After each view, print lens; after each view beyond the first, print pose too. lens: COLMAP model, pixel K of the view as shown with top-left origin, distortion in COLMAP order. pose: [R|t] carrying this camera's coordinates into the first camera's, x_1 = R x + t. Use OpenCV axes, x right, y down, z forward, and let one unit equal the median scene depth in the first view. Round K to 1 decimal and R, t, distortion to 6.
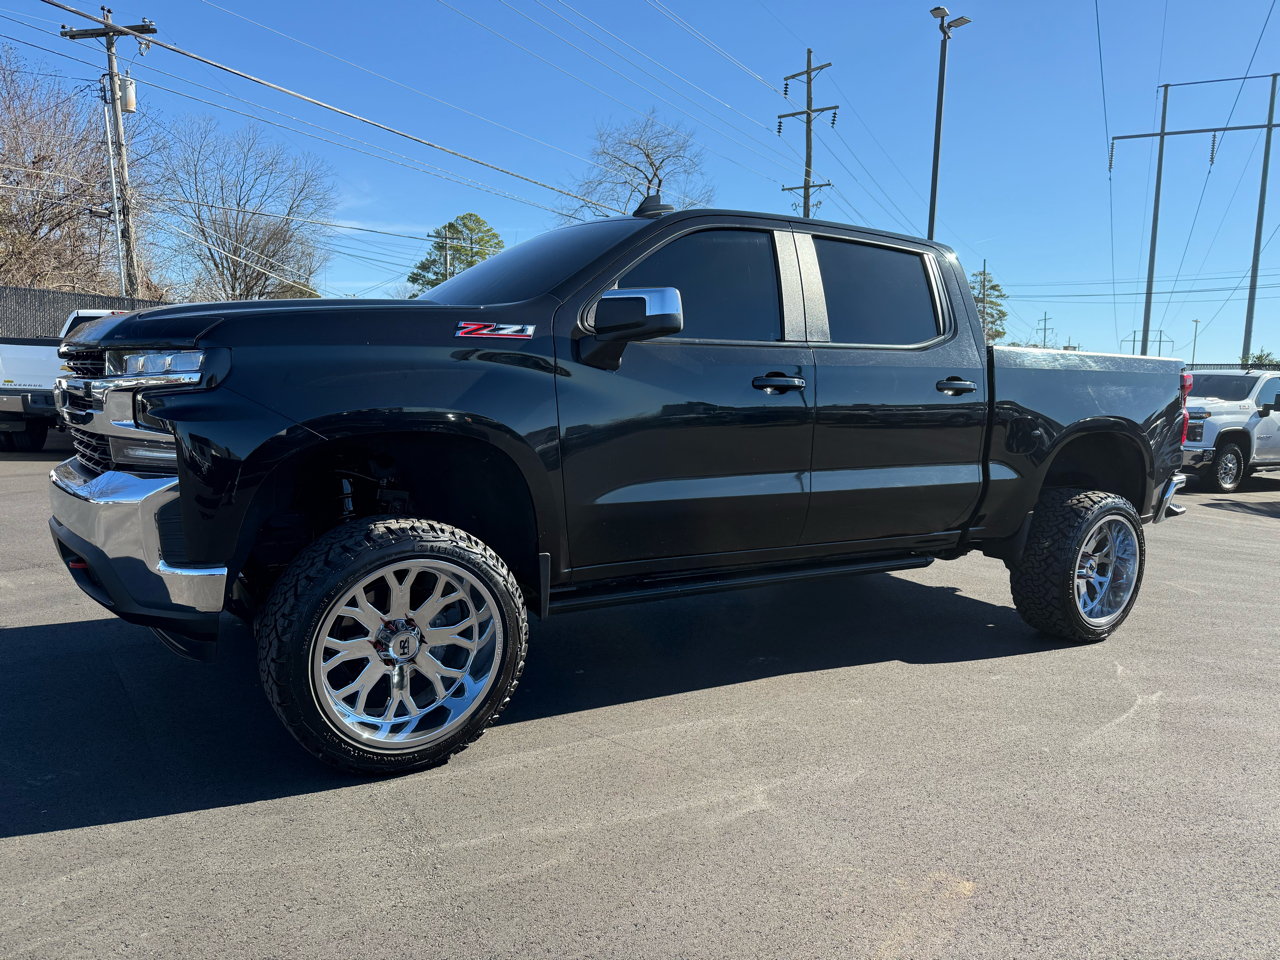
lens RADIAL K [[909.8, 0, 644.5], [0, 909.8, 478.6], [0, 0, 1]] dist [0.036696, -0.042553]
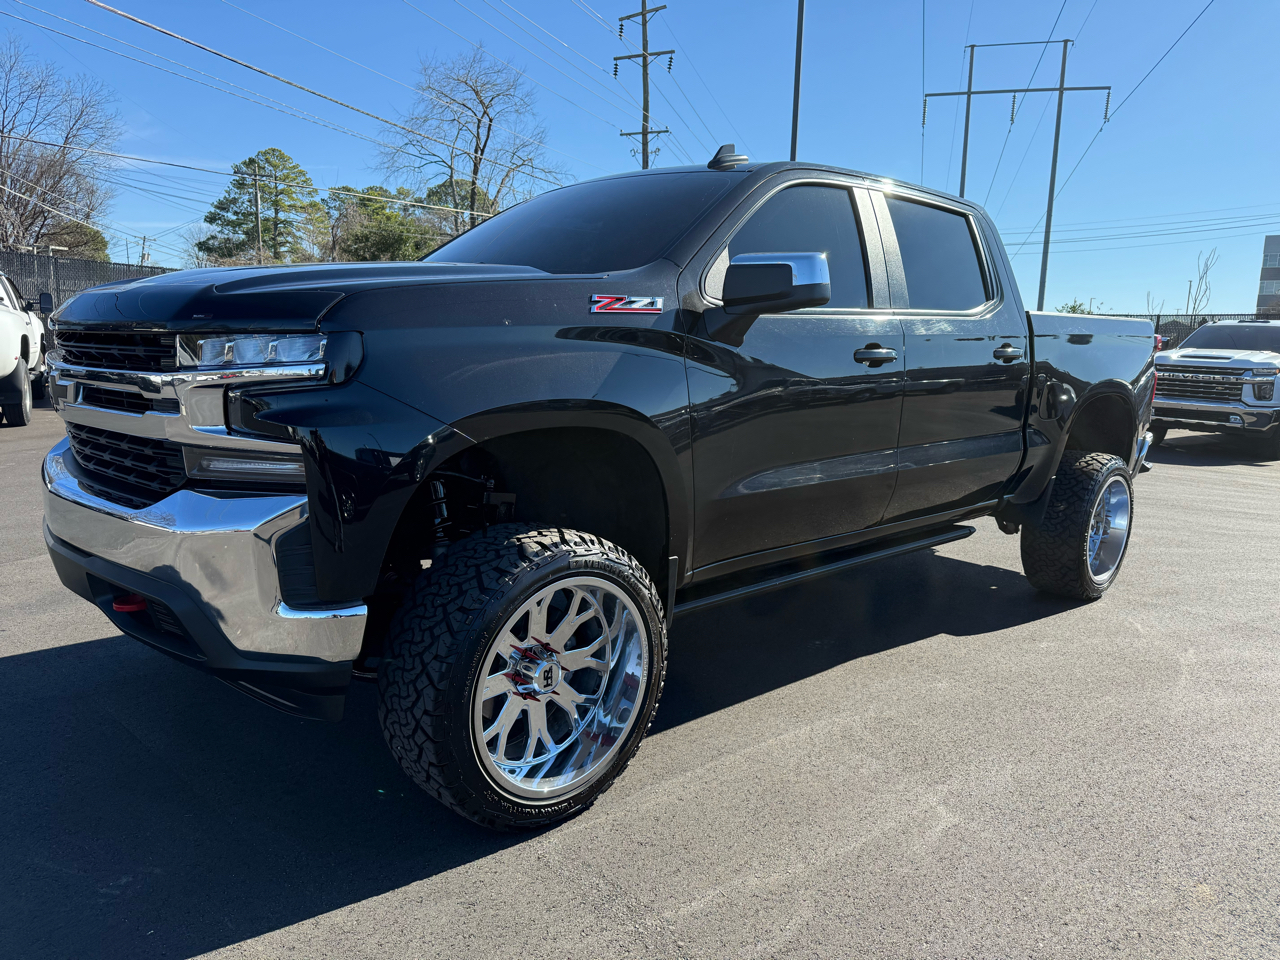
lens RADIAL K [[909.8, 0, 638.9], [0, 909.8, 478.9], [0, 0, 1]] dist [0.036696, -0.042553]
pose [[0.982354, -0.036115, 0.183512, -0.229147], [0.025770, 0.997958, 0.058449, -0.034806], [-0.185248, -0.052688, 0.981278, 0.107243]]
